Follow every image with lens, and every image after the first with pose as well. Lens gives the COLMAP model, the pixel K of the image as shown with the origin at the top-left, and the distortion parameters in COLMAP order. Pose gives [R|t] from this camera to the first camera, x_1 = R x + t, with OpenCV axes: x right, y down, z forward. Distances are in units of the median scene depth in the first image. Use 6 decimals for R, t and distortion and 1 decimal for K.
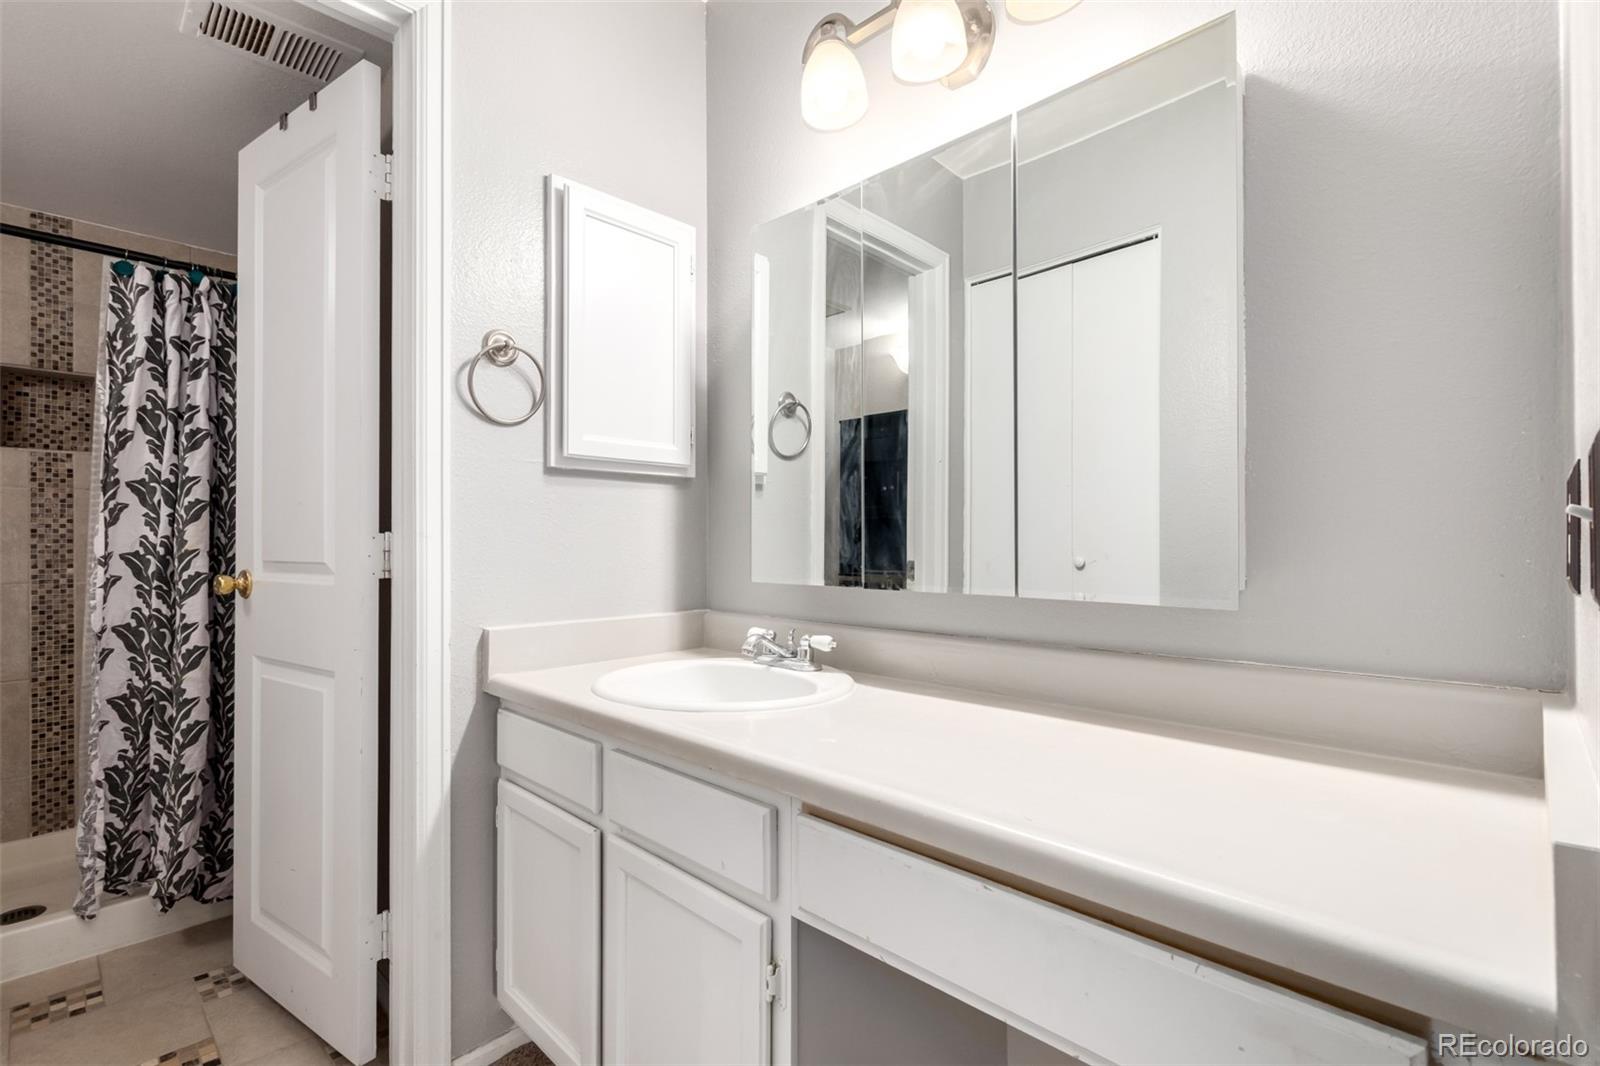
lens RADIAL K [[733.7, 0, 803.2], [0, 733.7, 539.8], [0, 0, 1]] dist [0.004237, -0.002114]
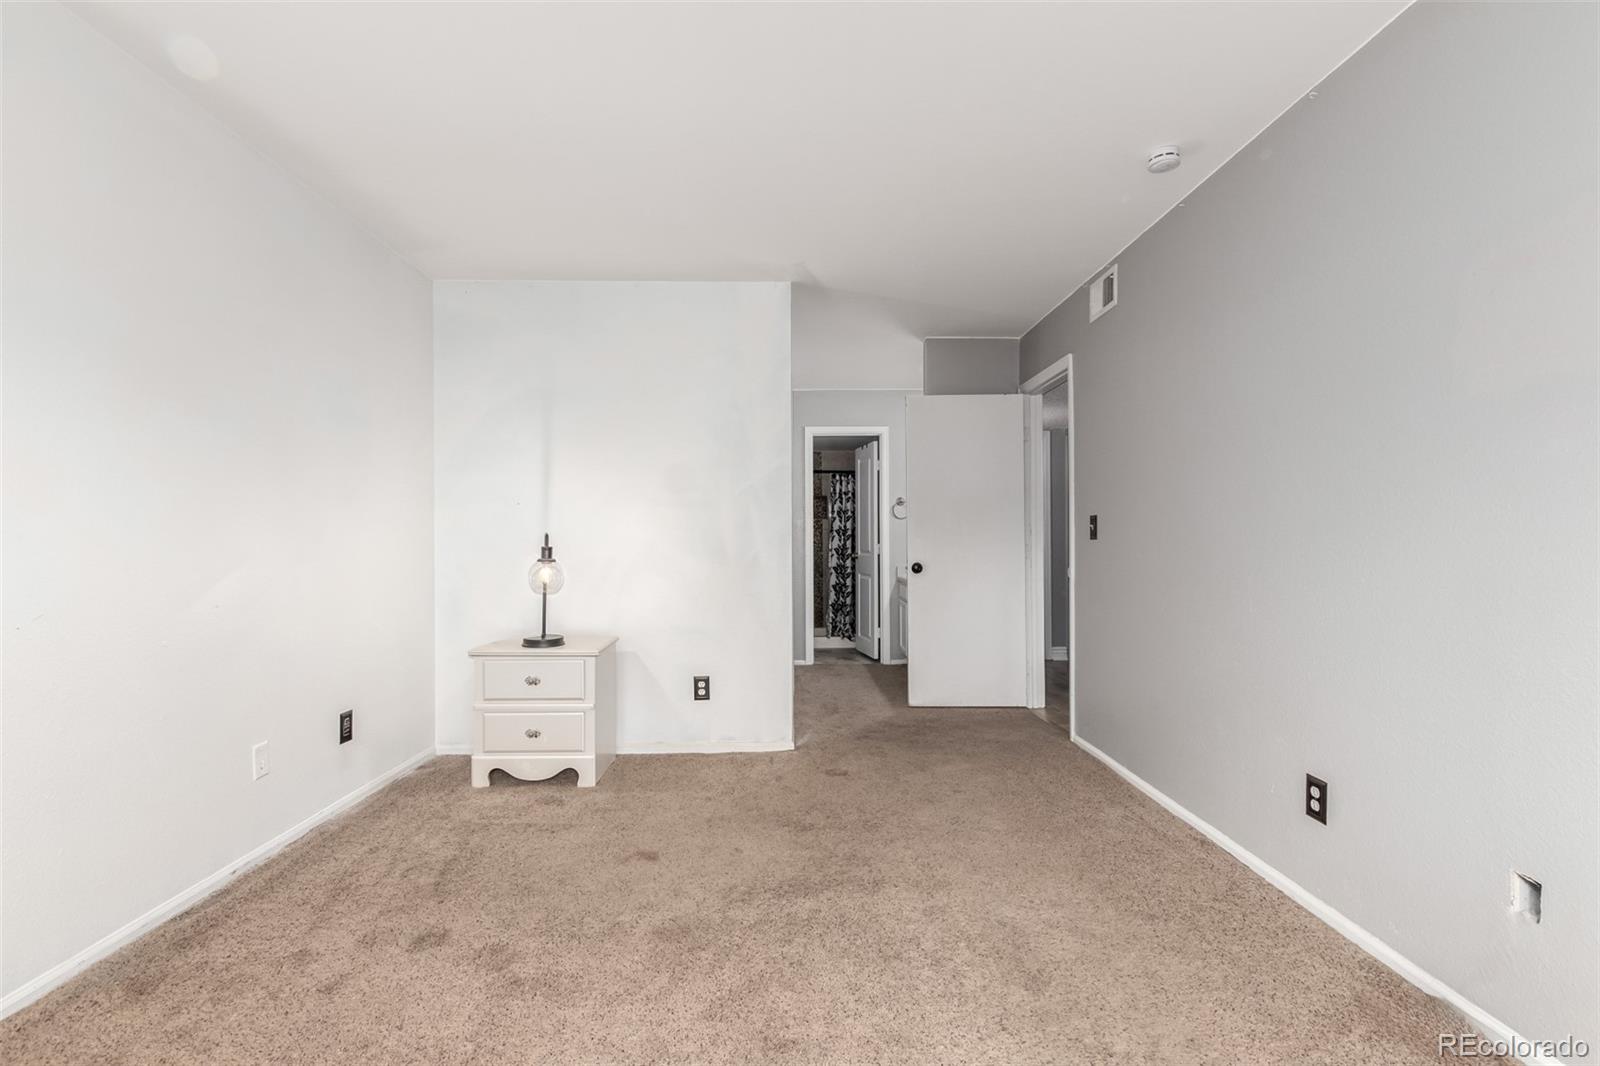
lens RADIAL K [[733.7, 0, 799.9], [0, 733.7, 537.1], [0, 0, 1]] dist [0.004237, -0.002114]
pose [[0.715692, -0.010883, -0.698331, 1.661787], [0.008200, 0.999941, -0.007179, -0.014239], [0.698367, -0.000588, 0.715739, -1.913429]]
